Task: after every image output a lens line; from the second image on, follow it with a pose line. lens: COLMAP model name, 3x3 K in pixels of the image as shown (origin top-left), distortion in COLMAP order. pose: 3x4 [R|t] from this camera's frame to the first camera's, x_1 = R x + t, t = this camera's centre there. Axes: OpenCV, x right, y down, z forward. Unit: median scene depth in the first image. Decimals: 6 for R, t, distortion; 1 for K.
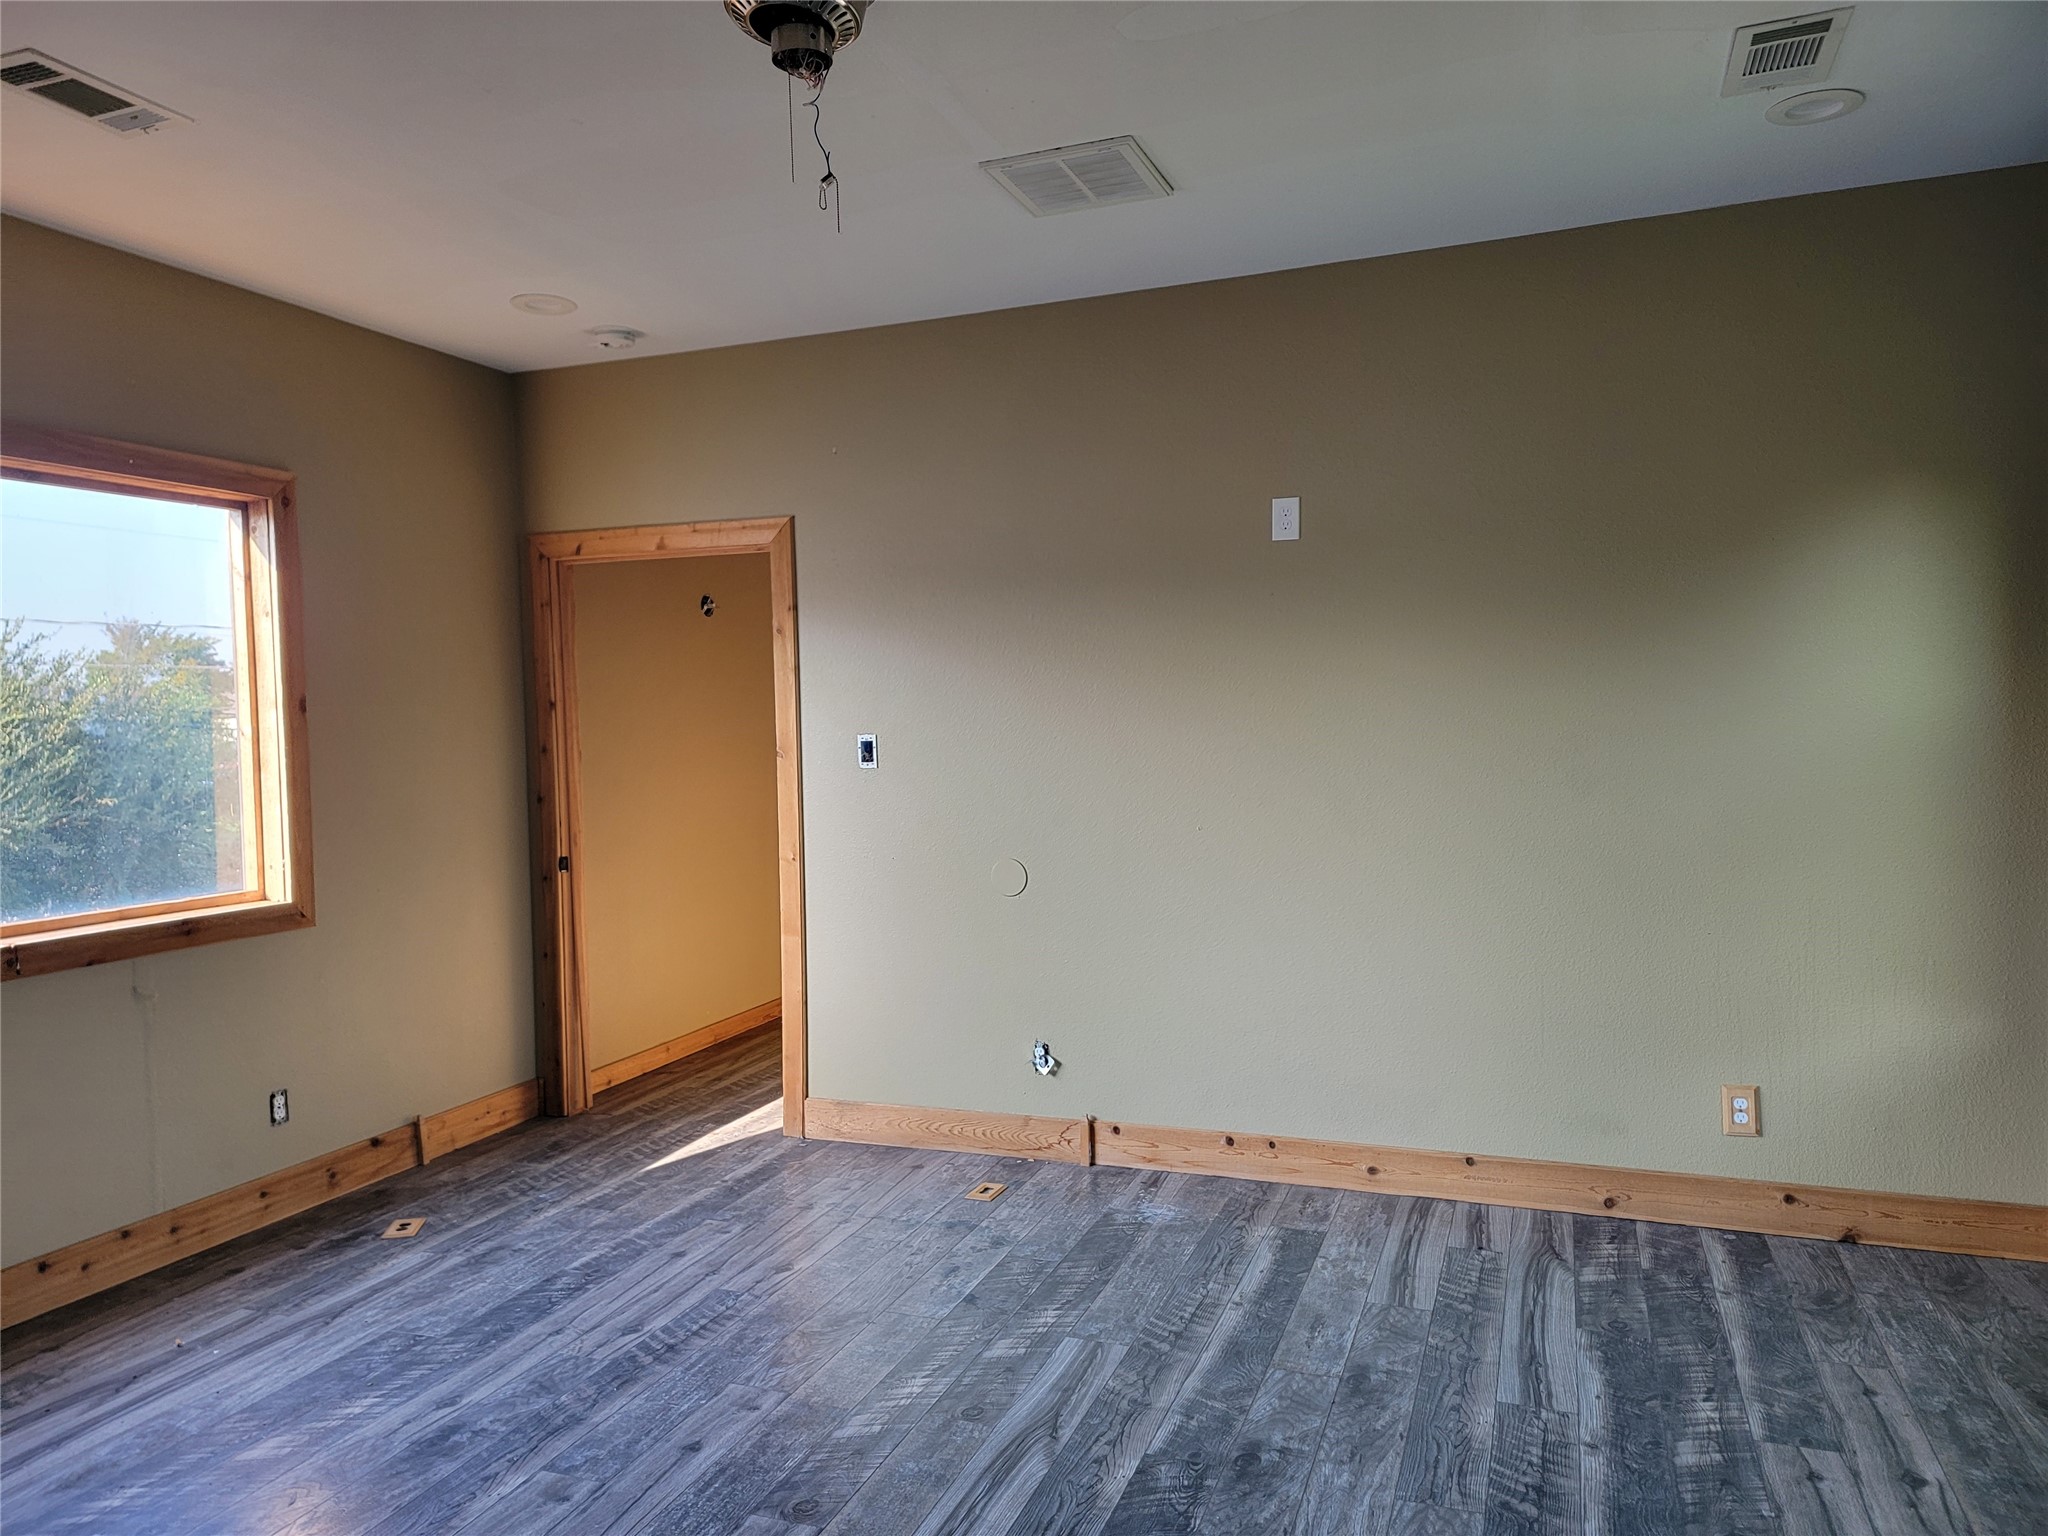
lens RADIAL K [[1402.4, 0, 1020.6], [0, 1402.4, 767.0], [0, 0, 1]] dist [0.012395, -0.003551]
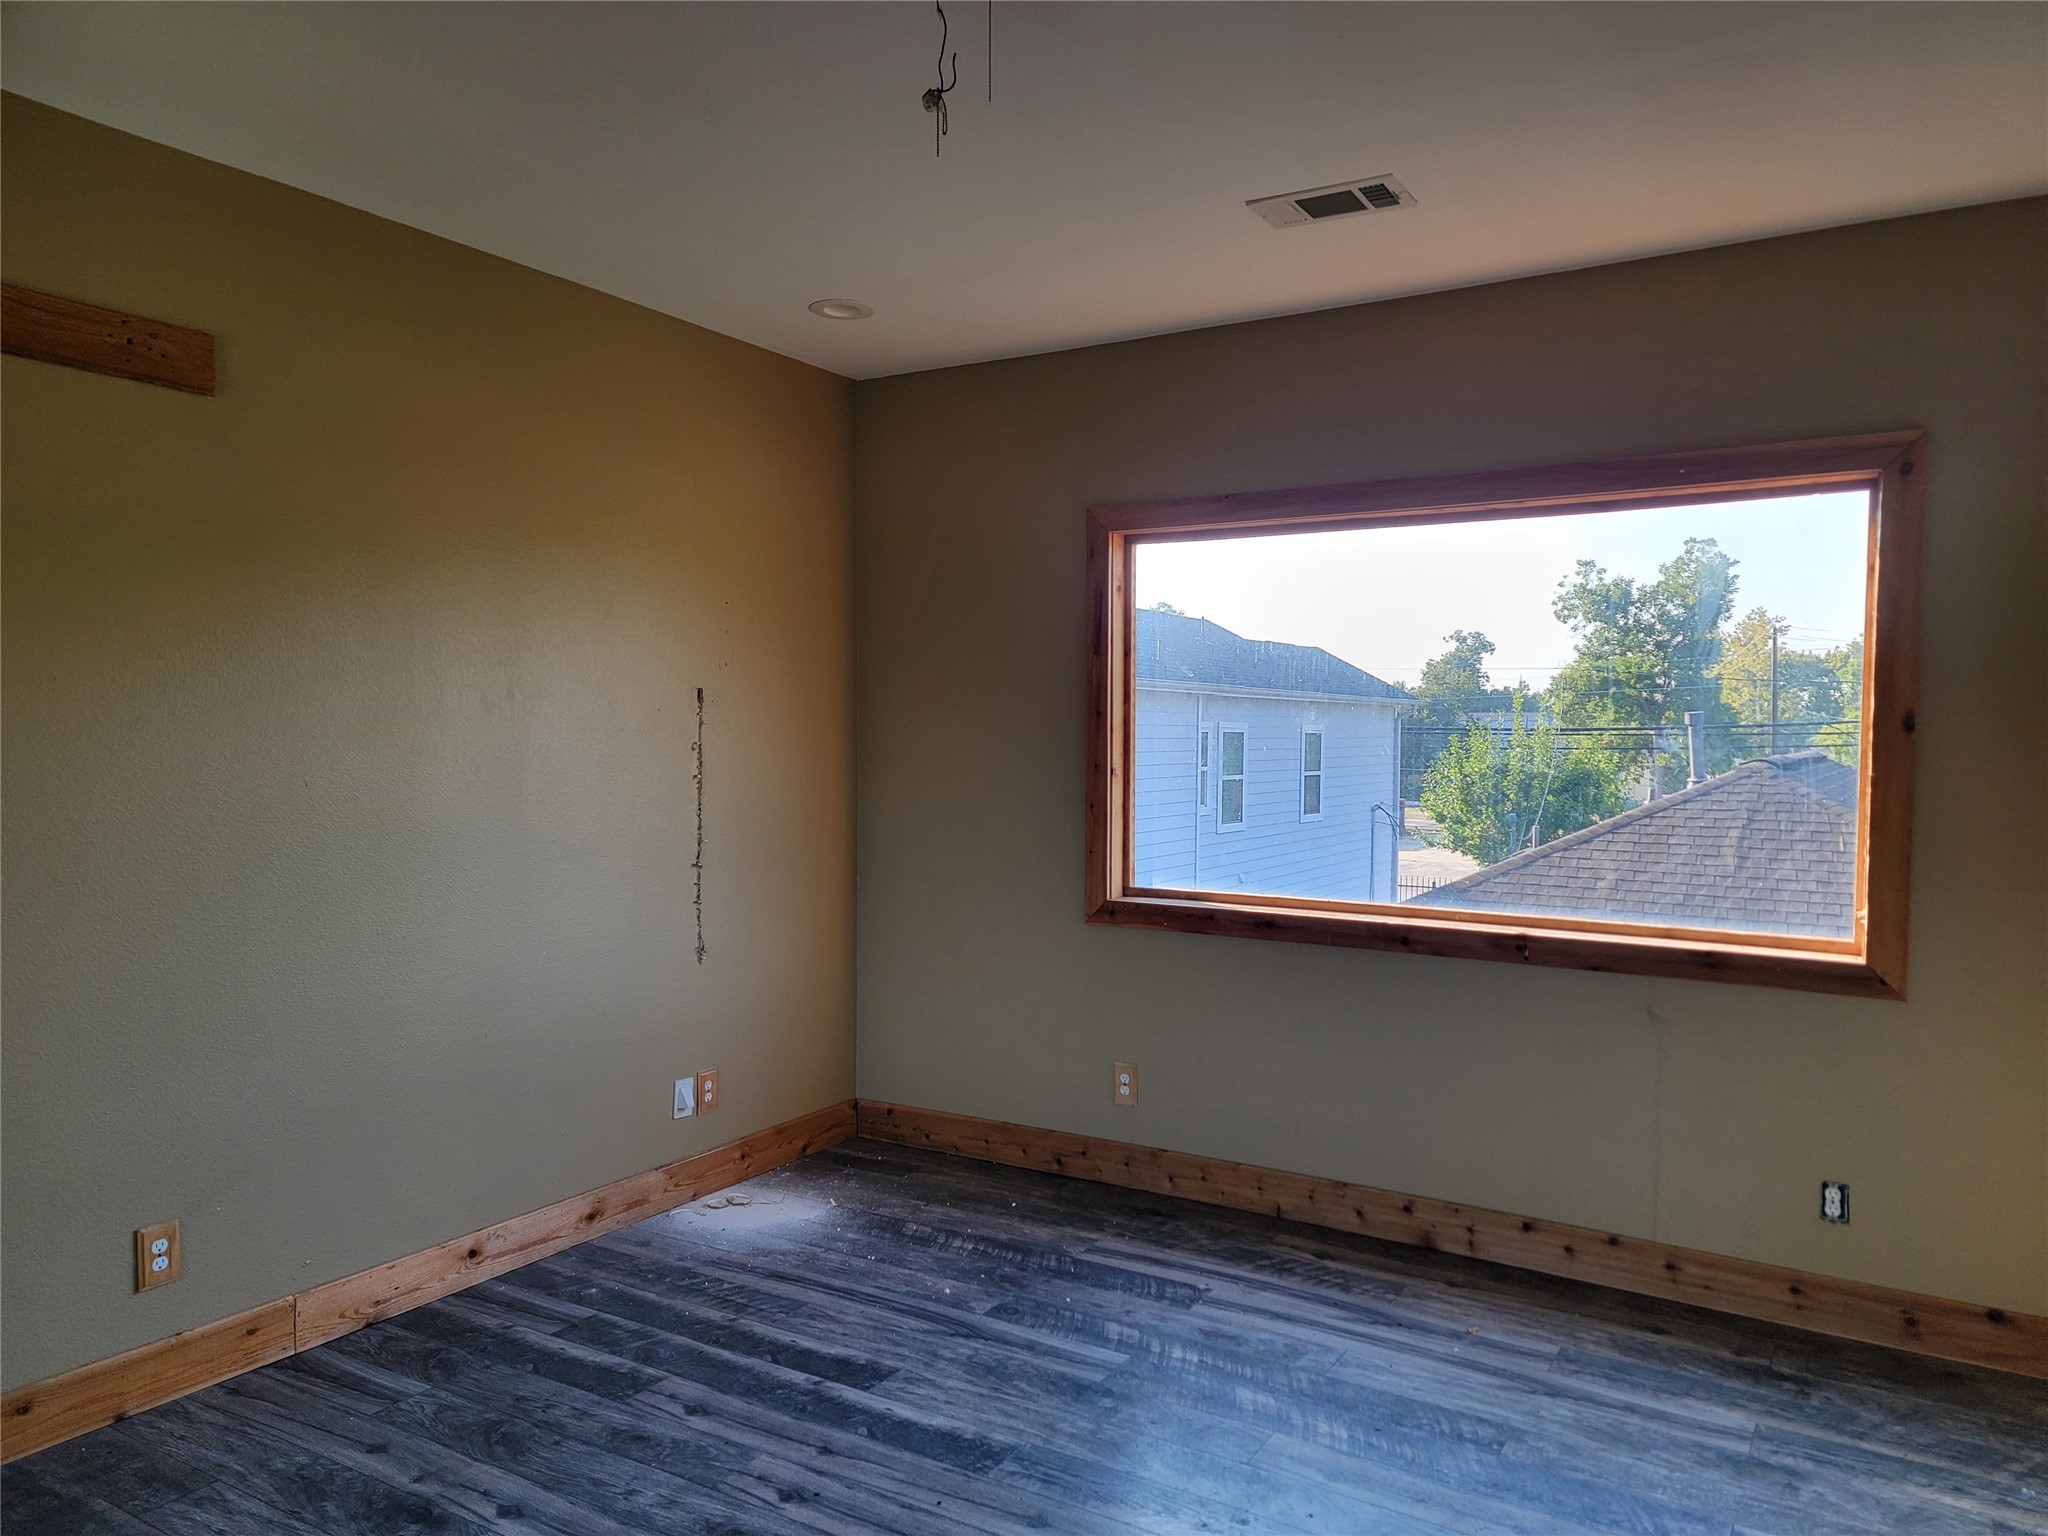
lens RADIAL K [[1402.4, 0, 1018.8], [0, 1402.4, 768.3], [0, 0, 1]] dist [0.012395, -0.003551]
pose [[-0.190138, 0.056080, -0.980154, 0.413175], [-0.039619, 0.997116, 0.064736, -0.056290], [0.980958, 0.051141, -0.187368, 0.738693]]
